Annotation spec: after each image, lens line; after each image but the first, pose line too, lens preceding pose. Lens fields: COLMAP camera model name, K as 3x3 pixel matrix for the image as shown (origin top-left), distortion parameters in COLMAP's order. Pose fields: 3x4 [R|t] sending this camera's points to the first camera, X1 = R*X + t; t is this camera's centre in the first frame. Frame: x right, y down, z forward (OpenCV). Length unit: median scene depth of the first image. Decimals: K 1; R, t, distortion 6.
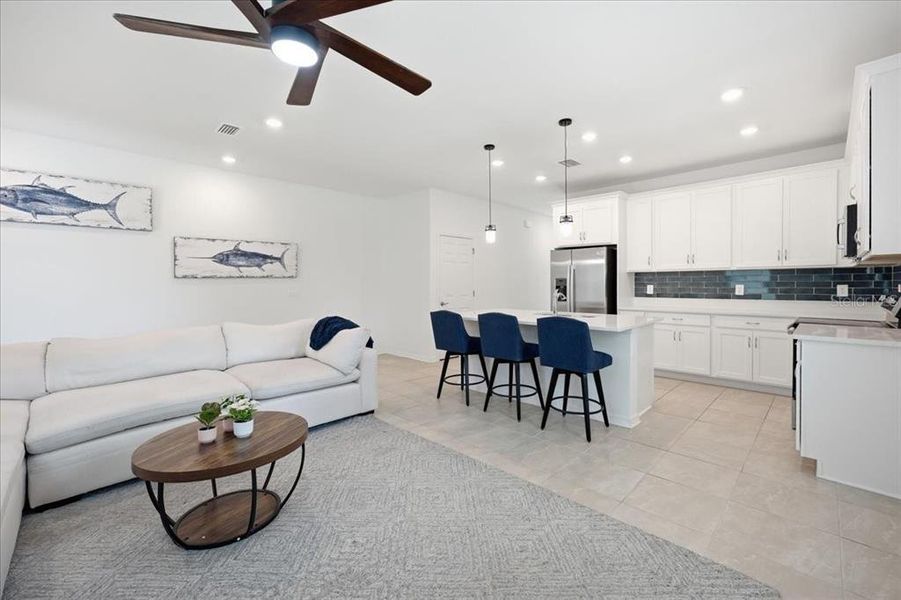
lens RADIAL K [[383.2, 0, 455.6], [0, 383.2, 288.7], [0, 0, 1]] dist [0.017035, 0.000748]
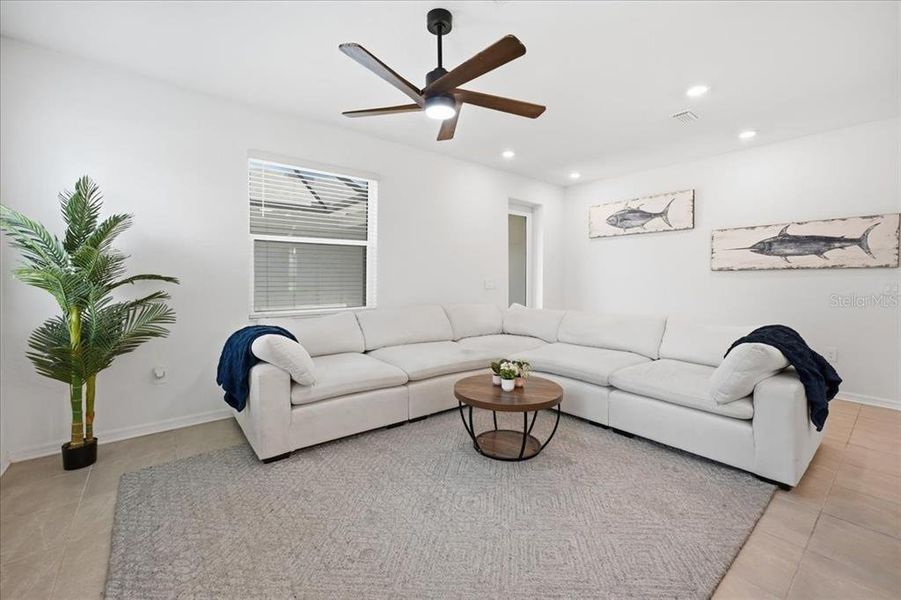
lens RADIAL K [[367.3, 0, 449.9], [0, 367.3, 285.1], [0, 0, 1]] dist [-0.000200, 0.009917]
pose [[-0.108475, 0.024138, -0.993806, 0.326778], [-0.022635, 0.999386, 0.026745, 0.000038], [0.993841, 0.025396, -0.107862, 0.423353]]
